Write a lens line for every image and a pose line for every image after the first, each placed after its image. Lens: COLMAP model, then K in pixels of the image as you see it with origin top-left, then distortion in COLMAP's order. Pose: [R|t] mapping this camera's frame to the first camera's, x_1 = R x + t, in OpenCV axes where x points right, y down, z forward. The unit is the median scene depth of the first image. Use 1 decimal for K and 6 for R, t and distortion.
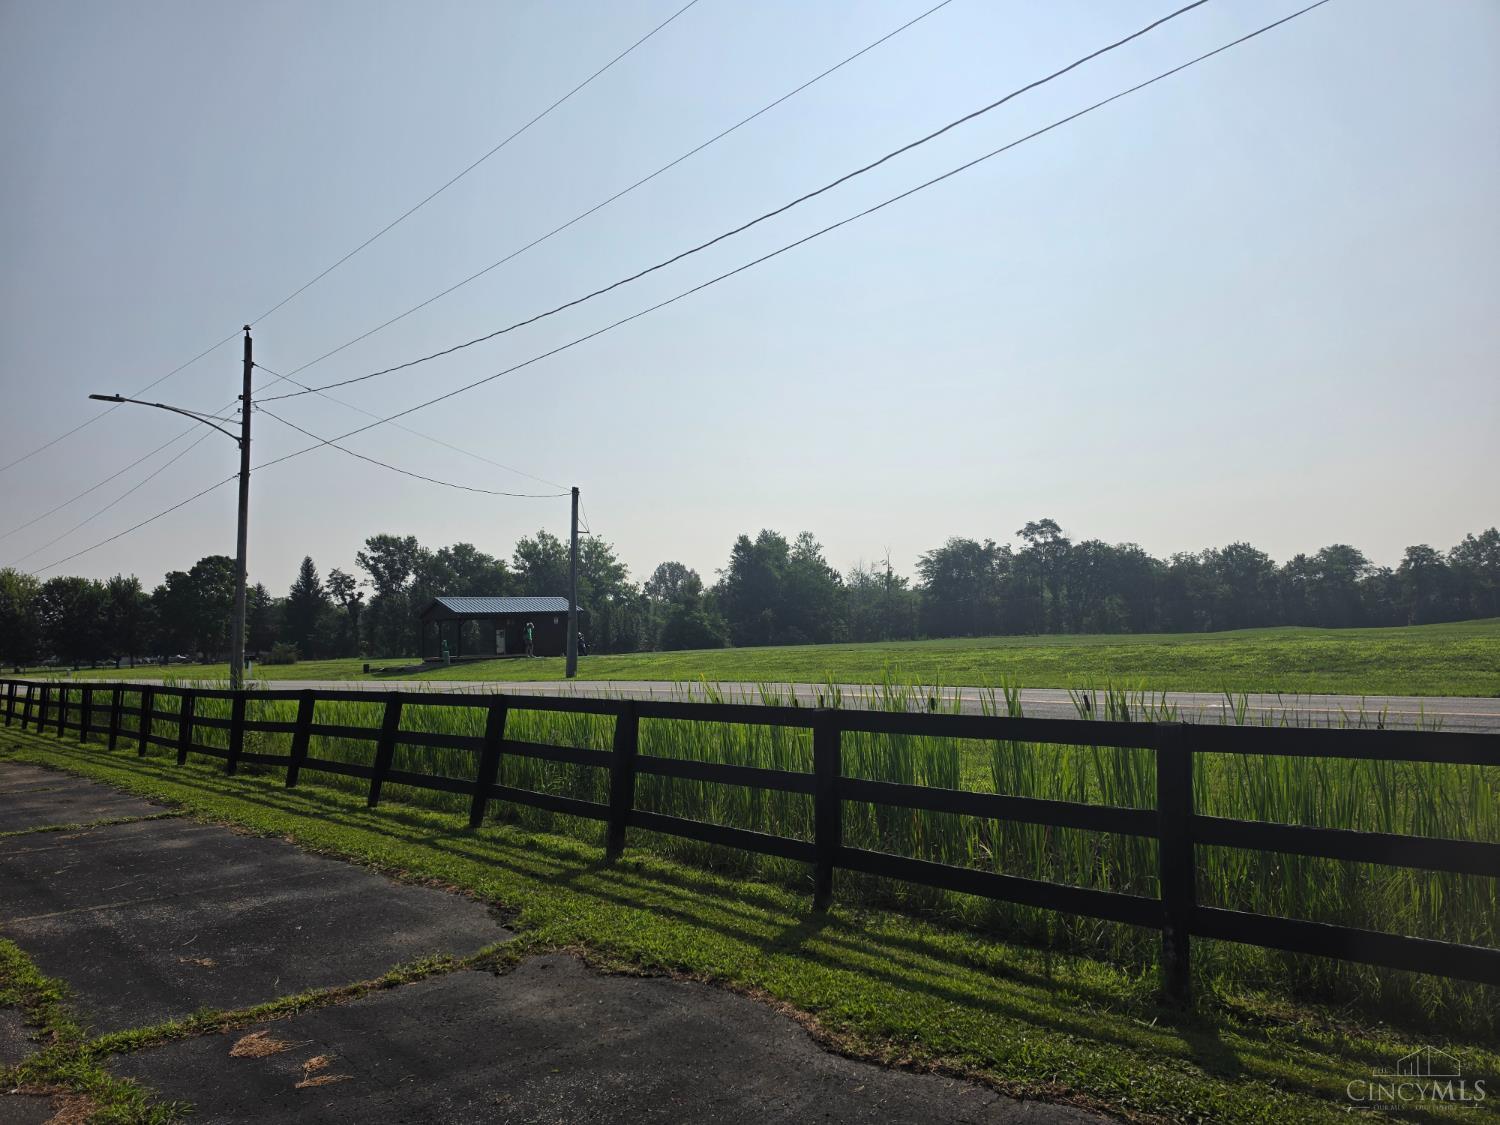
lens RADIAL K [[1018.0, 0, 750.0], [0, 1018.0, 562.5], [0, 0, 1]] dist [0.106017, -0.147596]
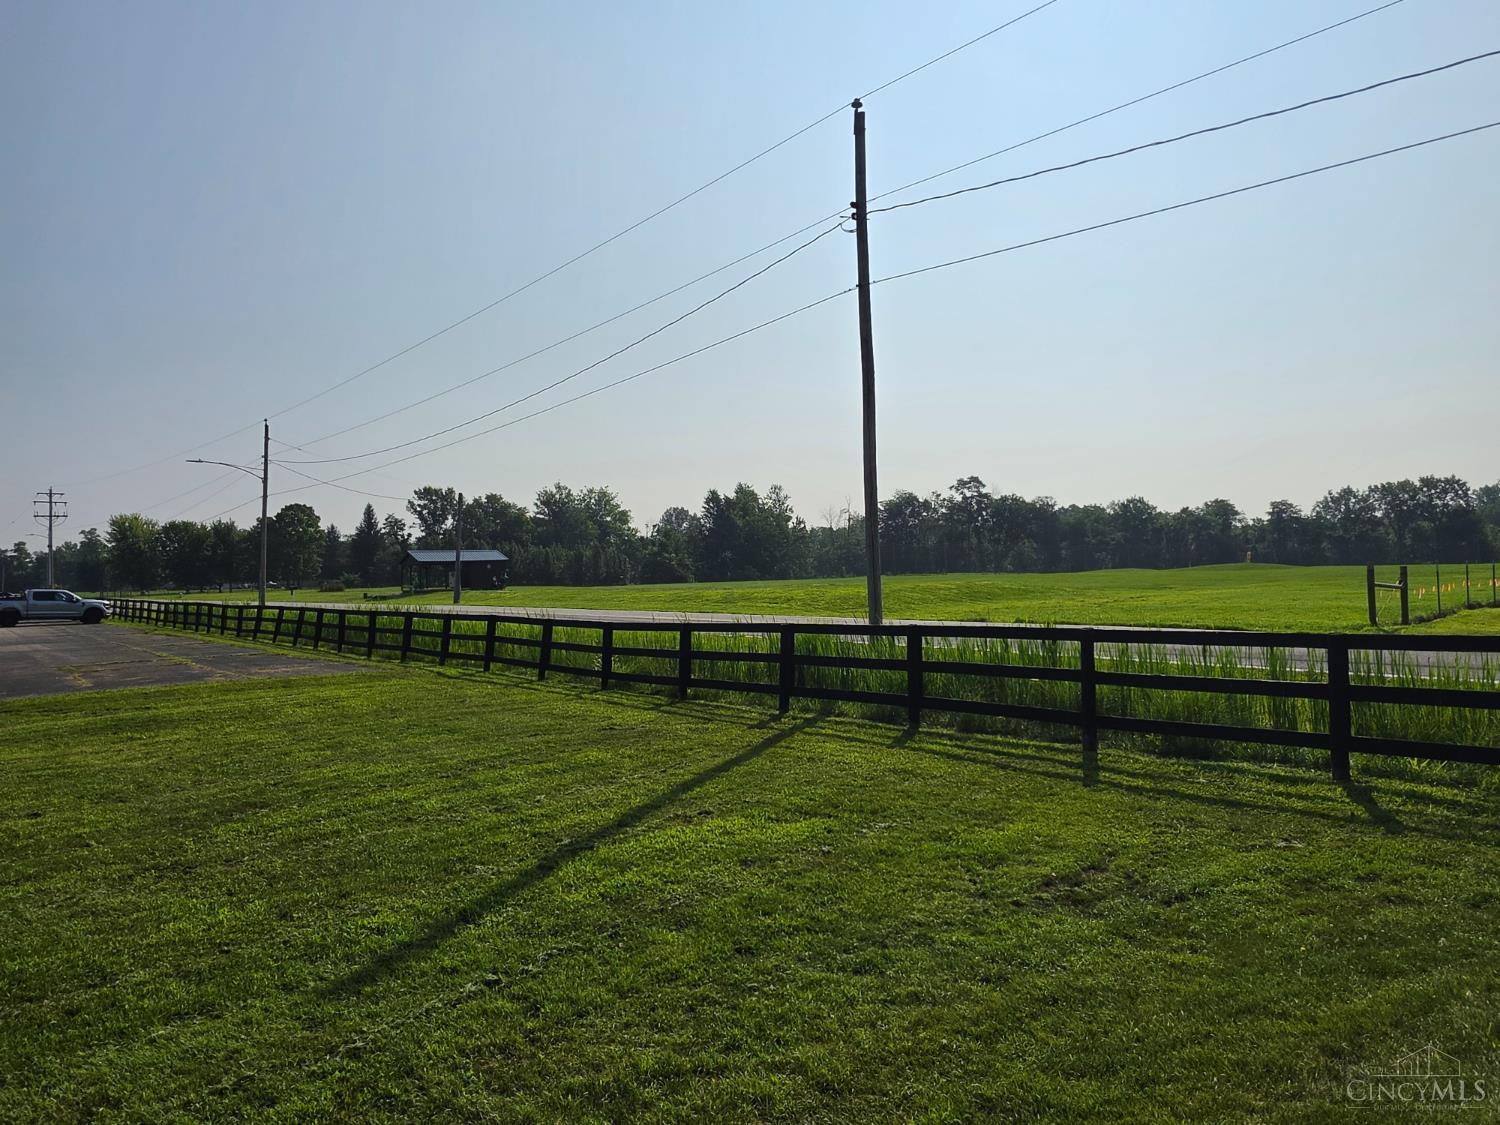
lens RADIAL K [[929.5, 0, 752.6], [0, 929.5, 532.2], [0, 0, 1]] dist [0.001298, -0.001731]
pose [[0.999494, 0.007358, -0.030954, 0.069876], [-0.006350, 0.999450, 0.032554, -0.011717], [0.031177, -0.032341, 0.998991, -0.104206]]
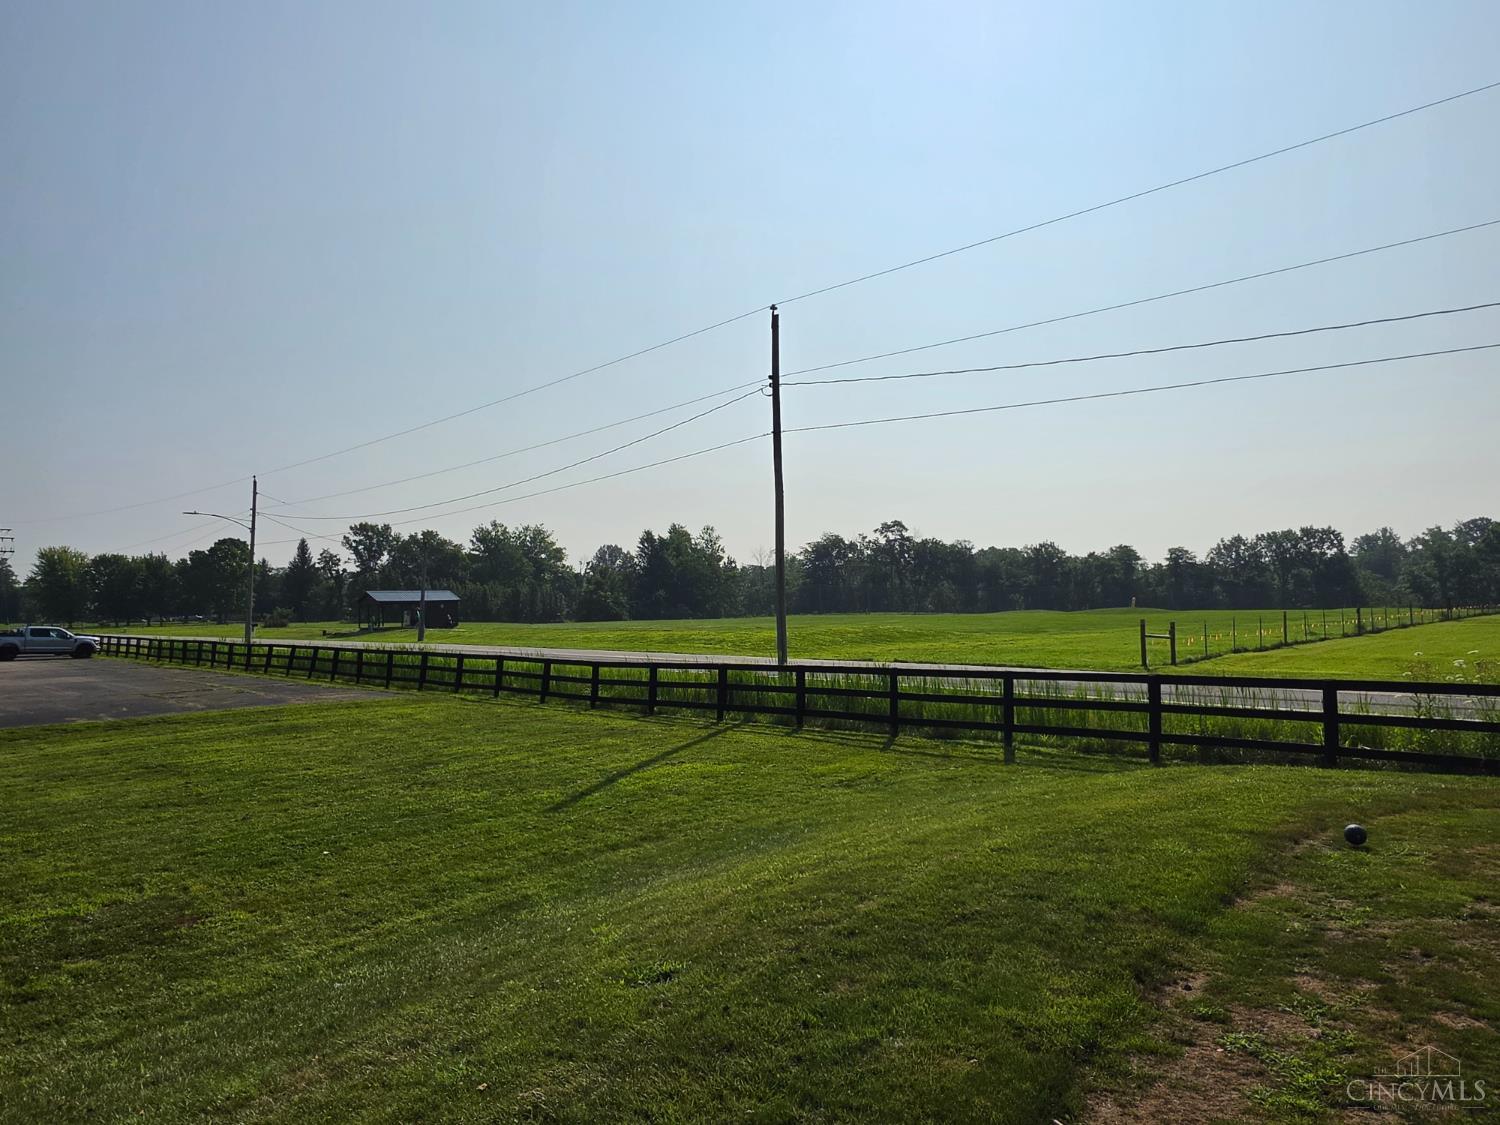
lens RADIAL K [[925.6, 0, 749.3], [0, 925.6, 554.6], [0, 0, 1]] dist [-0.003126, 0.000463]
pose [[0.999045, 0.019150, 0.039284, 0.068989], [-0.019825, 0.999662, 0.016847, -0.017059], [-0.038948, -0.017610, 0.999086, -0.141496]]
